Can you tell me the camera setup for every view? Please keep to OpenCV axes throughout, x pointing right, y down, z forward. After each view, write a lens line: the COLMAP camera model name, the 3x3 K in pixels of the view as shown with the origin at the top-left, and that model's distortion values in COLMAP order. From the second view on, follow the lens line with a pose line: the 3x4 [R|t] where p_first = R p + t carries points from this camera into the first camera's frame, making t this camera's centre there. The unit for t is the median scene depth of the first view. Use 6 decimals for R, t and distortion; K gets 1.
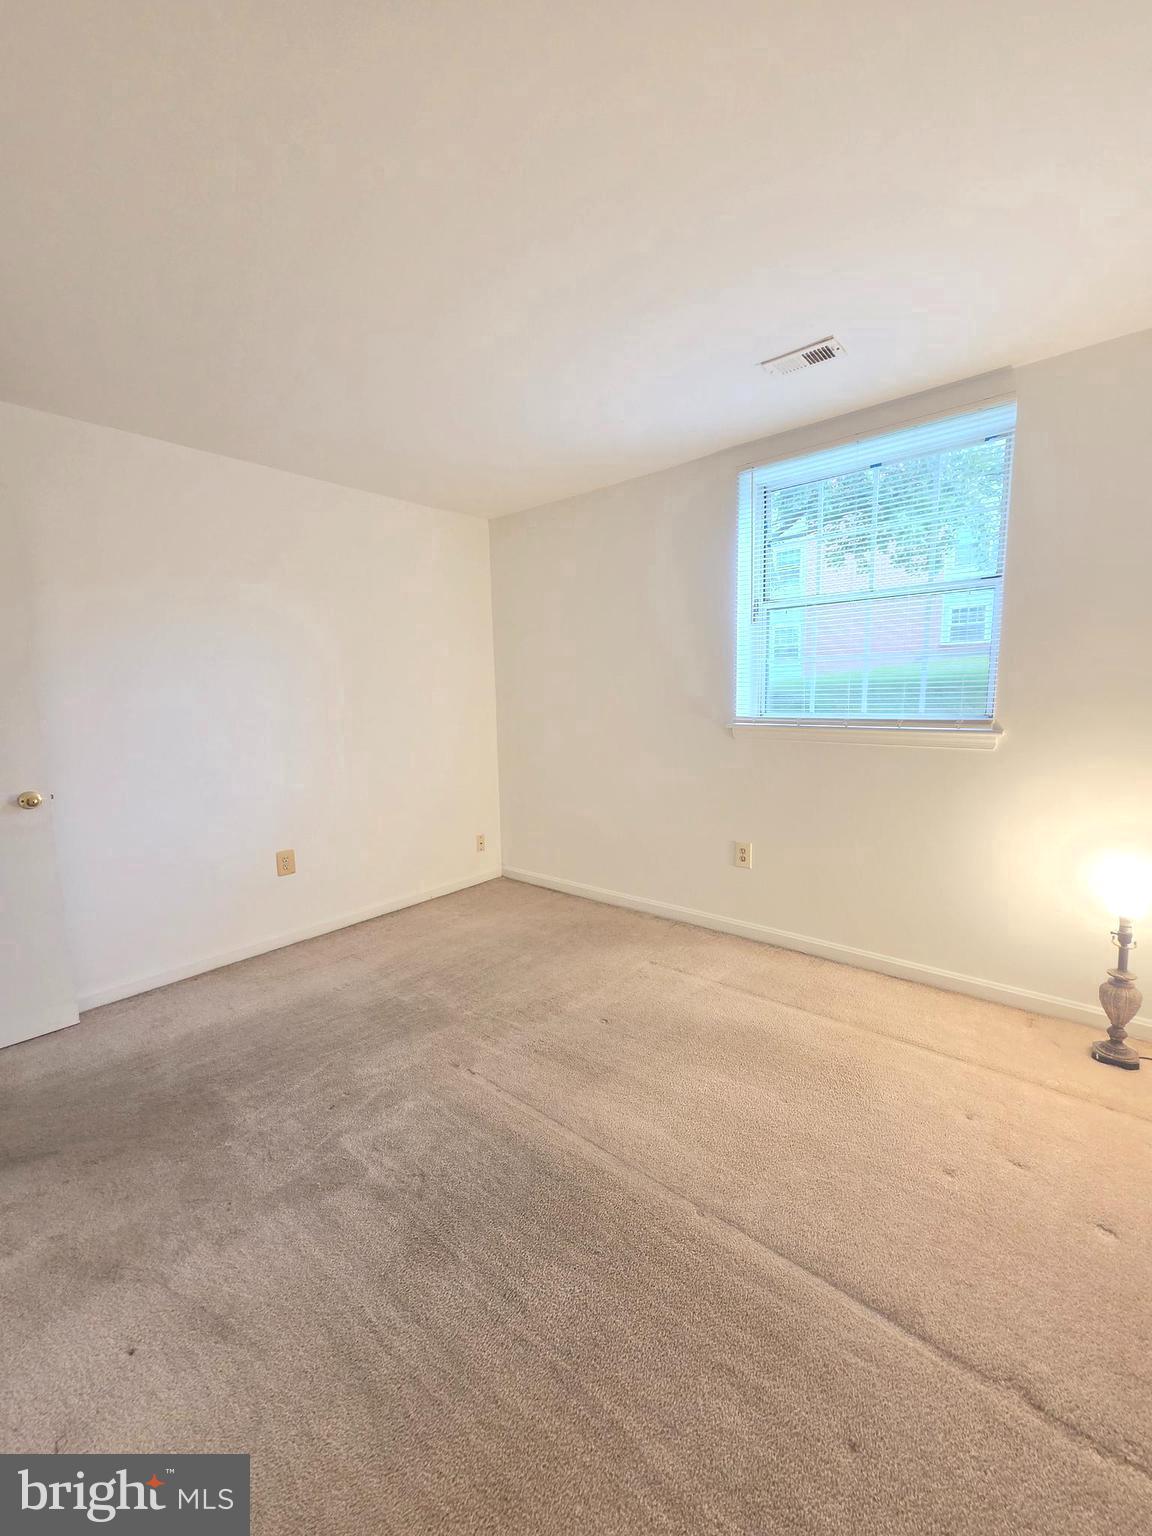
lens RADIAL K [[620.5, 0, 586.4], [0, 620.5, 776.7], [0, 0, 1]] dist [0.000011, 0.000102]
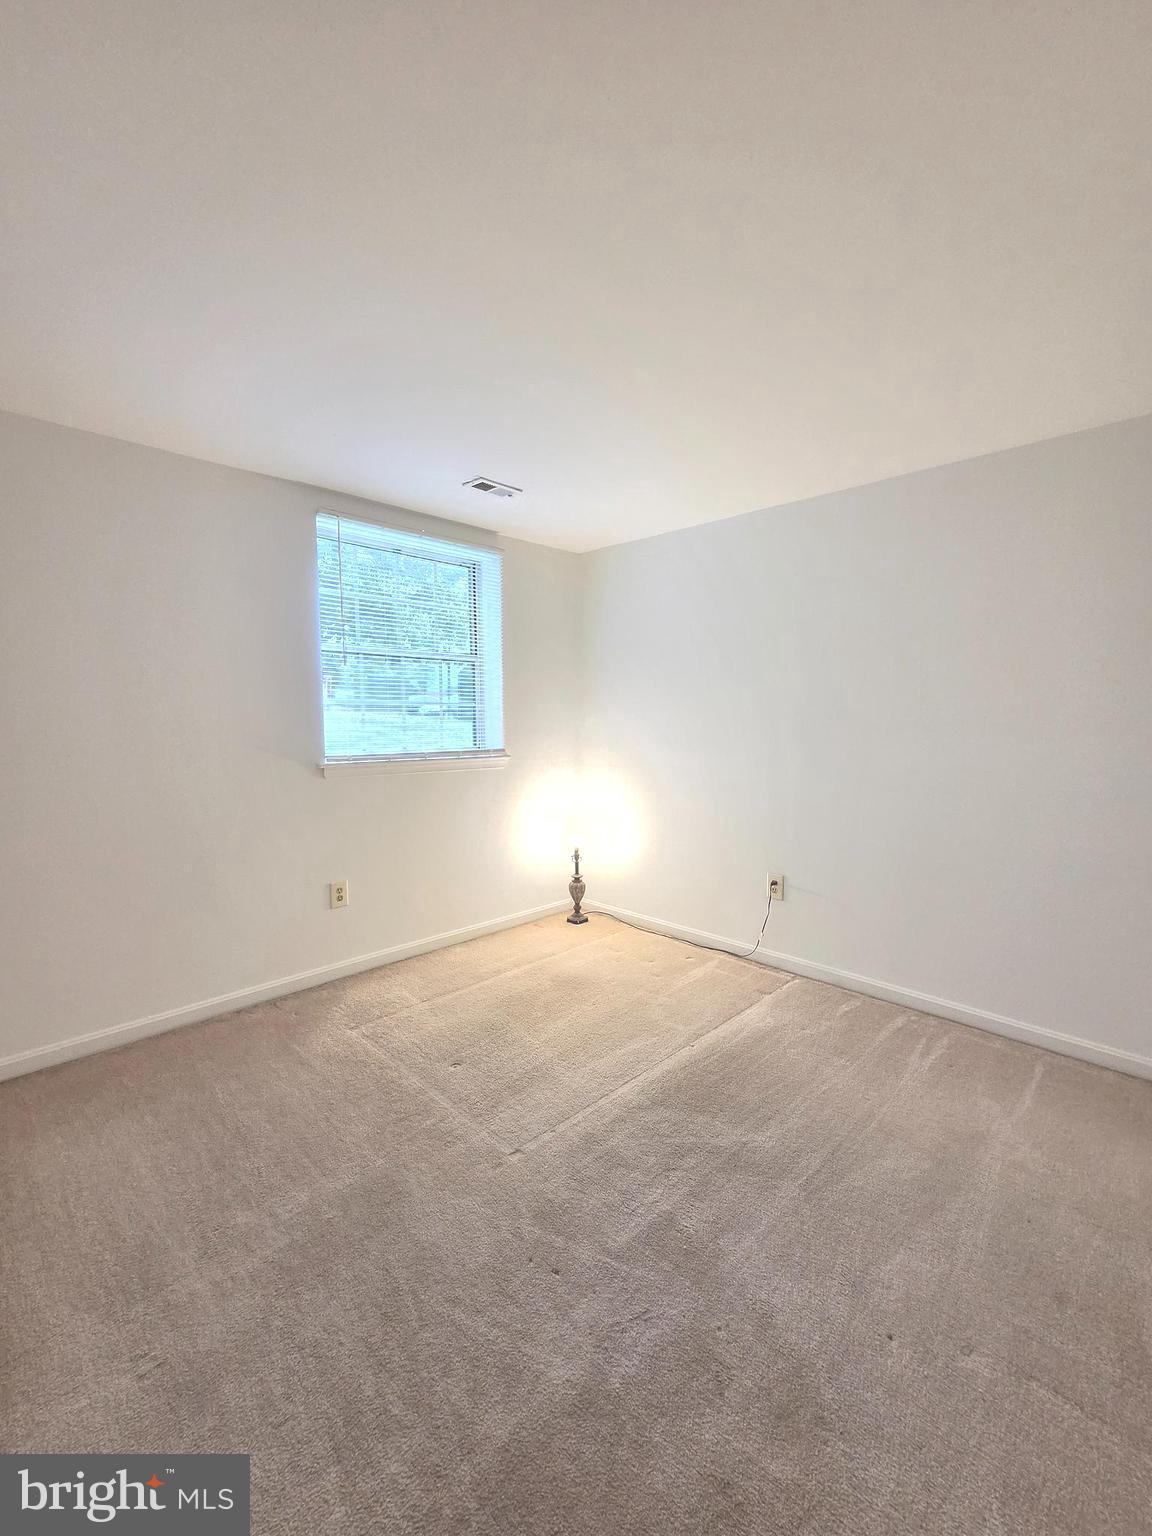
lens RADIAL K [[625.6, 0, 575.6], [0, 625.6, 782.6], [0, 0, 1]] dist [0.000242, 0.000101]
pose [[0.089103, -0.078974, 0.992887, -1.048430], [0.133426, 0.988813, 0.066676, -0.101074], [-0.987045, 0.126536, 0.098643, 0.768326]]
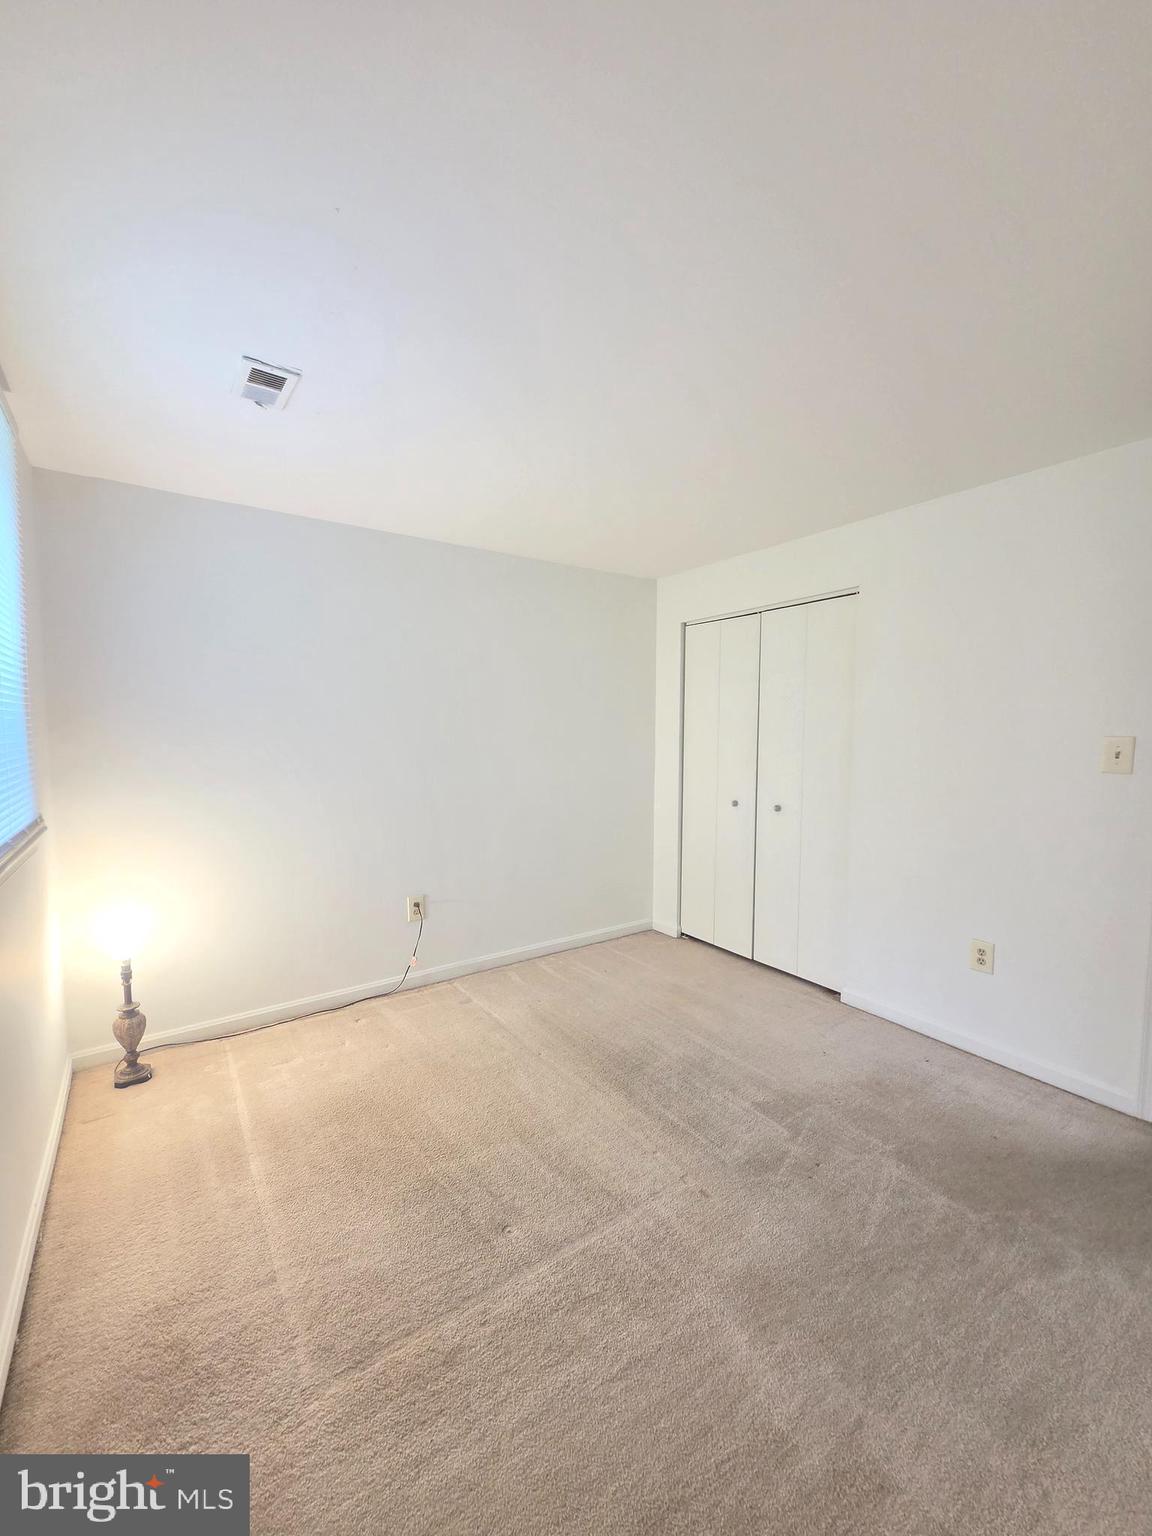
lens RADIAL K [[620.5, 0, 586.4], [0, 620.5, 776.7], [0, 0, 1]] dist [0.000011, 0.000102]
pose [[-0.966034, 0.005063, 0.258365, -0.289972], [0.058859, 0.977839, 0.200913, -0.296523], [-0.251623, 0.209296, -0.944924, 1.795882]]
